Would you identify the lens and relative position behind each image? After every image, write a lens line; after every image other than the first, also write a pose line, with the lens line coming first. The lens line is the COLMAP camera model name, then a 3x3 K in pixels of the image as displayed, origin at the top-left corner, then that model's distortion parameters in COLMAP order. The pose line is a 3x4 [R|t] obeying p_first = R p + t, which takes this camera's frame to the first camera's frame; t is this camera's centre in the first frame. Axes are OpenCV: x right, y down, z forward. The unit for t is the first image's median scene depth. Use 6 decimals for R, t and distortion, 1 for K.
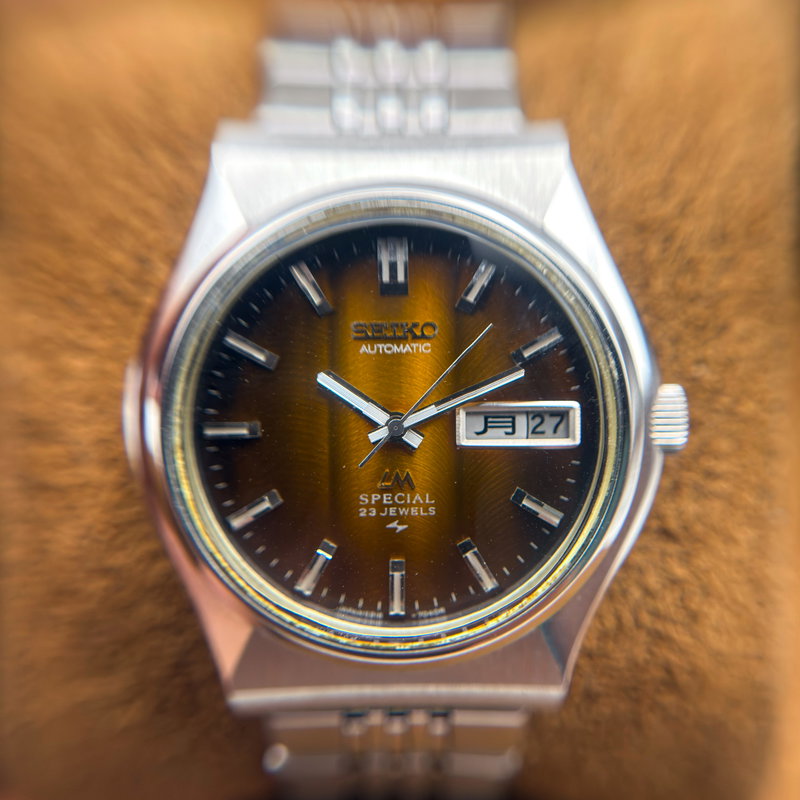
lens RADIAL K [[709.6, 0, 416.9], [0, 709.6, 402.5], [0, 0, 1]] dist [0.330869, 0.003888]
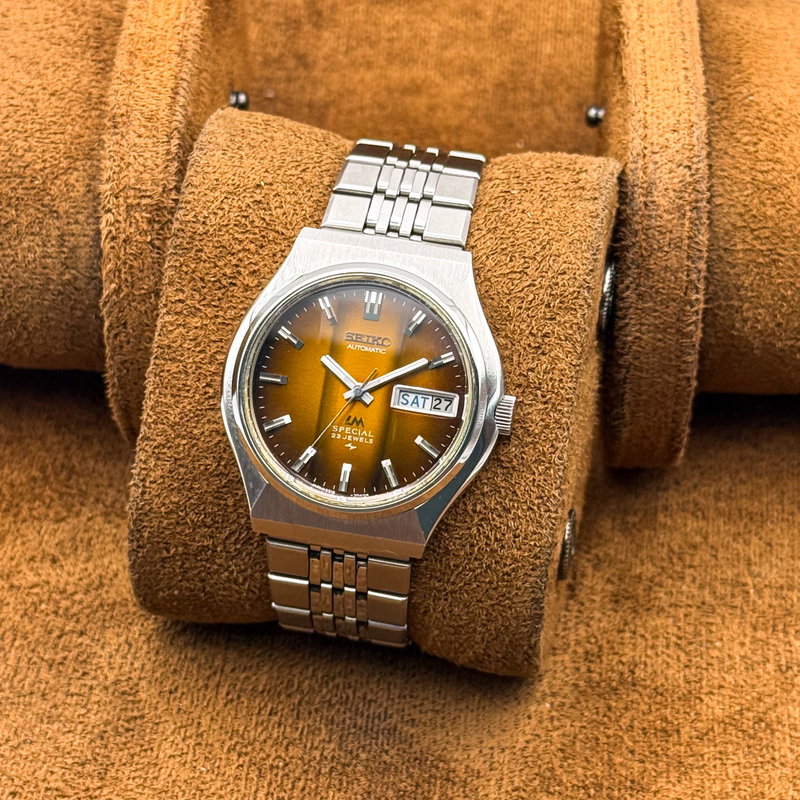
lens RADIAL K [[2313.5, 0, 402.4], [0, 2313.5, 394.6], [0, 0, 1]] dist [0.036236, 0.000000]
pose [[0.981517, 0.164385, -0.097990, 0.656553], [-0.172469, 0.981707, -0.080657, 0.498081], [0.082938, 0.096067, 0.991914, -4.830849]]
